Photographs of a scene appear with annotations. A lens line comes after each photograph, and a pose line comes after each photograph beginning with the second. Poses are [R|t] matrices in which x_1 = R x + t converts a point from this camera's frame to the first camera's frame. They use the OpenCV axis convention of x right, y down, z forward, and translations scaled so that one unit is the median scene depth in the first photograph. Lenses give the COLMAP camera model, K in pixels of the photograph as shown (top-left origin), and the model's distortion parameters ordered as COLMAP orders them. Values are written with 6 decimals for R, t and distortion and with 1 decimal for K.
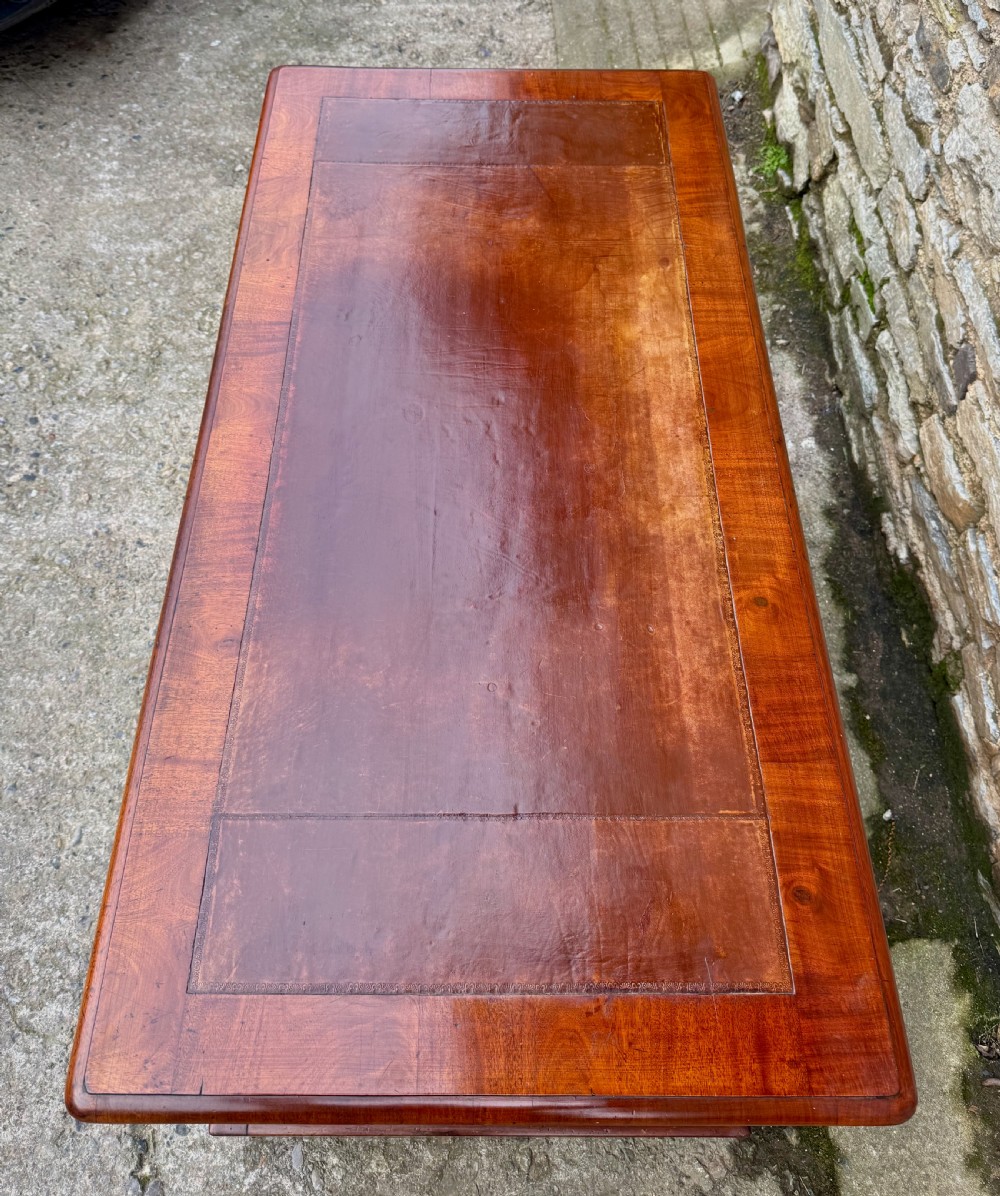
lens RADIAL K [[1000.5, 0, 476.1], [0, 1000.5, 522.6], [0, 0, 1]] dist [0.058439, -0.056245]
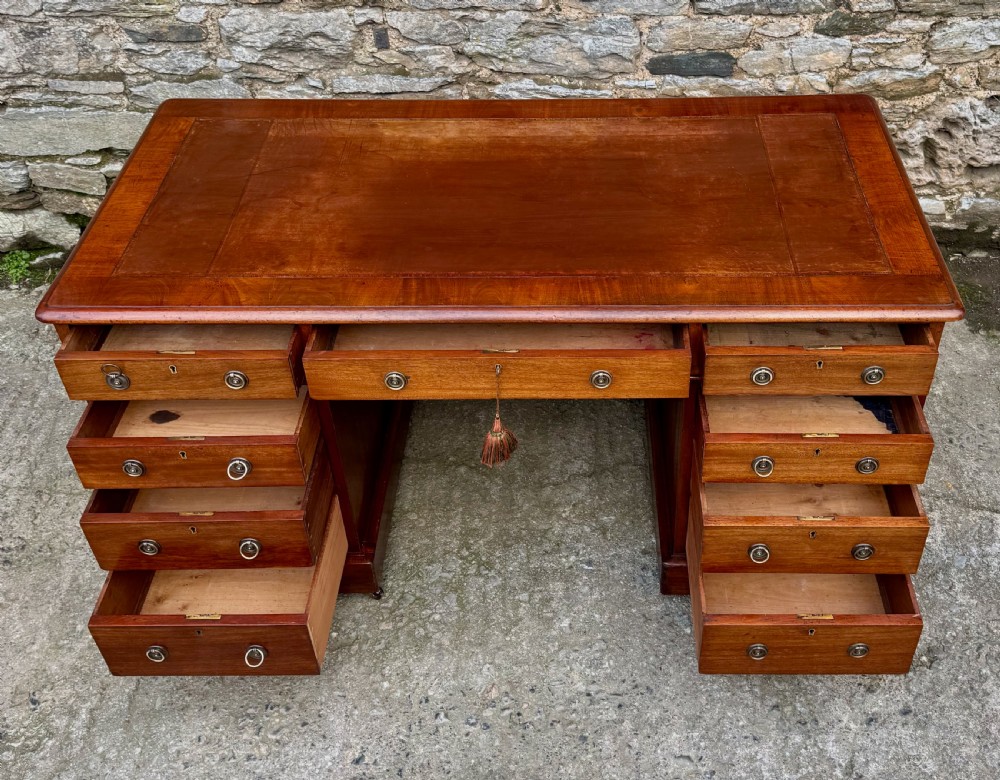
lens RADIAL K [[1089.6, 0, 573.9], [0, 1089.6, 332.0], [0, 0, 1]] dist [0.170881, -0.335651]
pose [[-0.004519, -0.640587, 0.767872, -1.159729], [0.848451, 0.403952, 0.341985, -0.416067], [-0.529255, 0.653048, 0.541681, 0.179198]]
